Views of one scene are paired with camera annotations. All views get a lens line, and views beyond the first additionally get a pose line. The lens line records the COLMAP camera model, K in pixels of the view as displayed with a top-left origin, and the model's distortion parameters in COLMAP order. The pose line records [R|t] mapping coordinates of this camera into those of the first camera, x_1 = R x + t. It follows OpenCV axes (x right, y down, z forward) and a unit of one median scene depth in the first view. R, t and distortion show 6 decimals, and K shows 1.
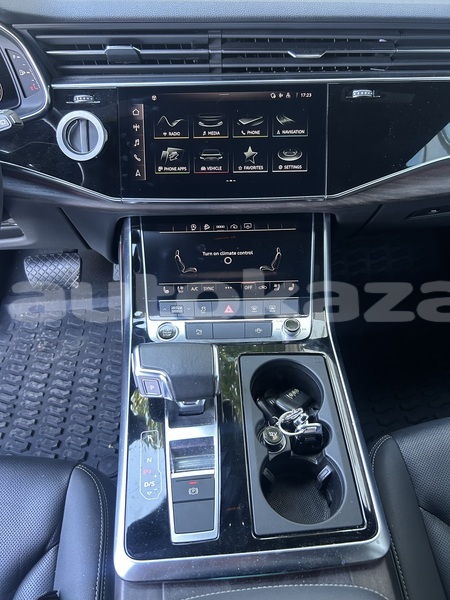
lens RADIAL K [[455.2, 0, 221.4], [0, 455.2, 299.9], [0, 0, 1]] dist [0.029150, -0.040878]
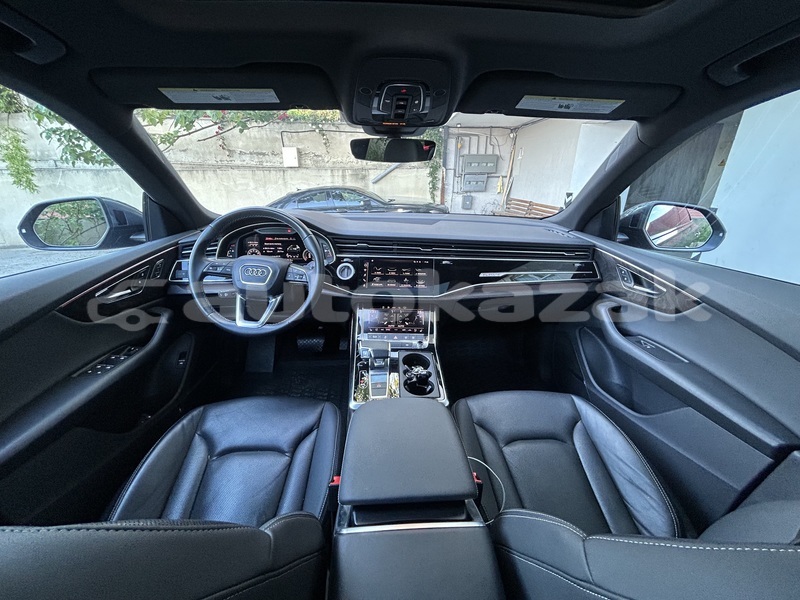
lens RADIAL K [[322.6, 0, 401.7], [0, 322.6, 299.2], [0, 0, 1]] dist [-0.002842, 0.000668]
pose [[0.999030, 0.043466, 0.007083, 0.027711], [-0.037983, 0.931829, -0.360903, 0.483155], [-0.022287, 0.360284, 0.932576, -0.760660]]
